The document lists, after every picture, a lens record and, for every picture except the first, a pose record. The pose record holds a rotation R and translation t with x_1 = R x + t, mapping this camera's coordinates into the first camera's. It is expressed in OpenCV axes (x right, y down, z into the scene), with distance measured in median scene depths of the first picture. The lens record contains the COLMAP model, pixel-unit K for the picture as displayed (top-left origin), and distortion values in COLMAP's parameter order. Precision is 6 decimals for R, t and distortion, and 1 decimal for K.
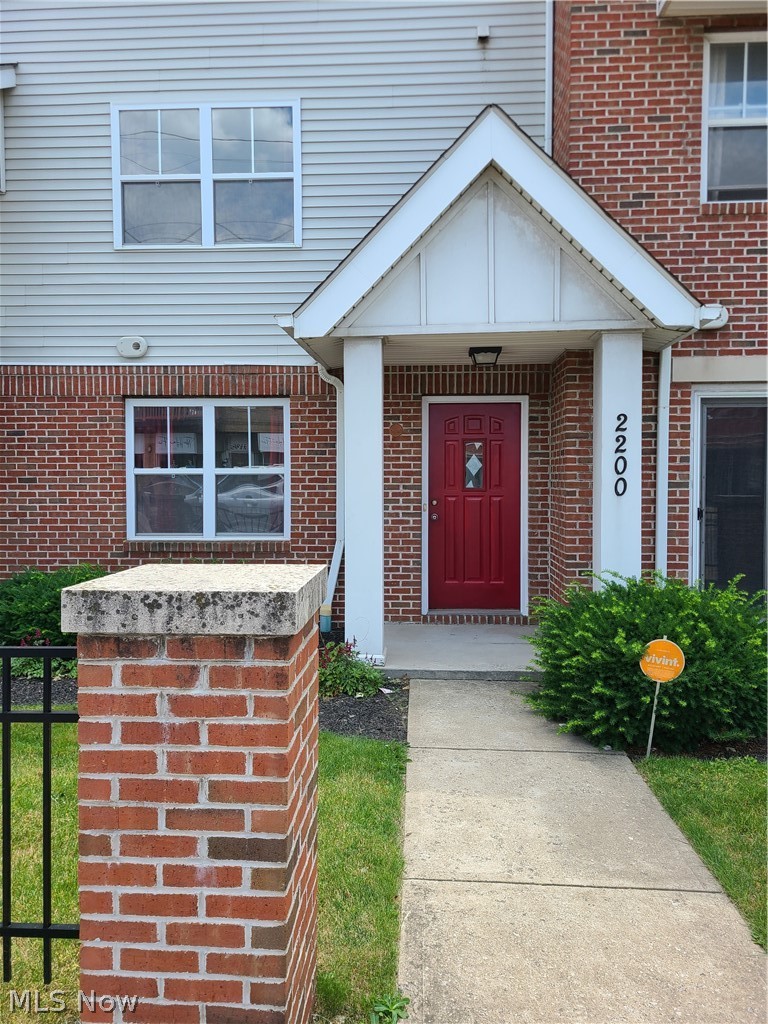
lens RADIAL K [[765.3, 0, 389.2], [0, 765.3, 508.6], [0, 0, 1]] dist [0.053288, -0.003066]
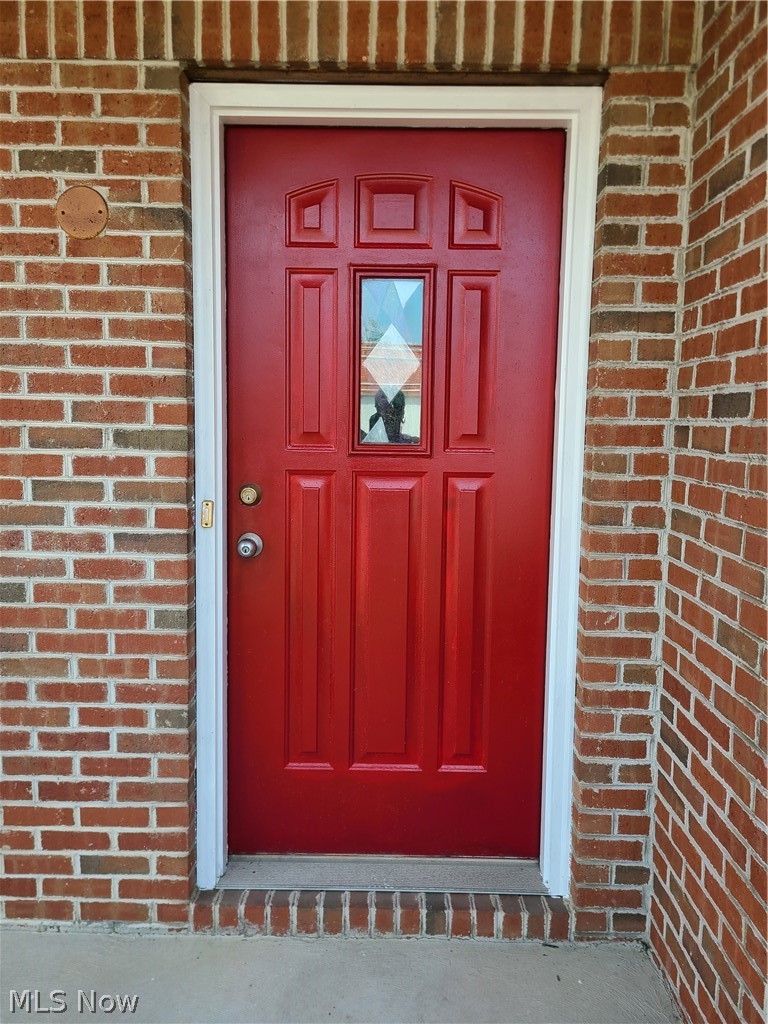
lens RADIAL K [[765.3, 0, 381.0], [0, 765.3, 508.9], [0, 0, 1]] dist [0.053288, -0.003066]
pose [[0.998893, 0.010326, 0.045884, 0.097277], [-0.013873, 0.996881, 0.077685, -0.025729], [-0.044939, -0.078235, 0.995922, 0.731393]]
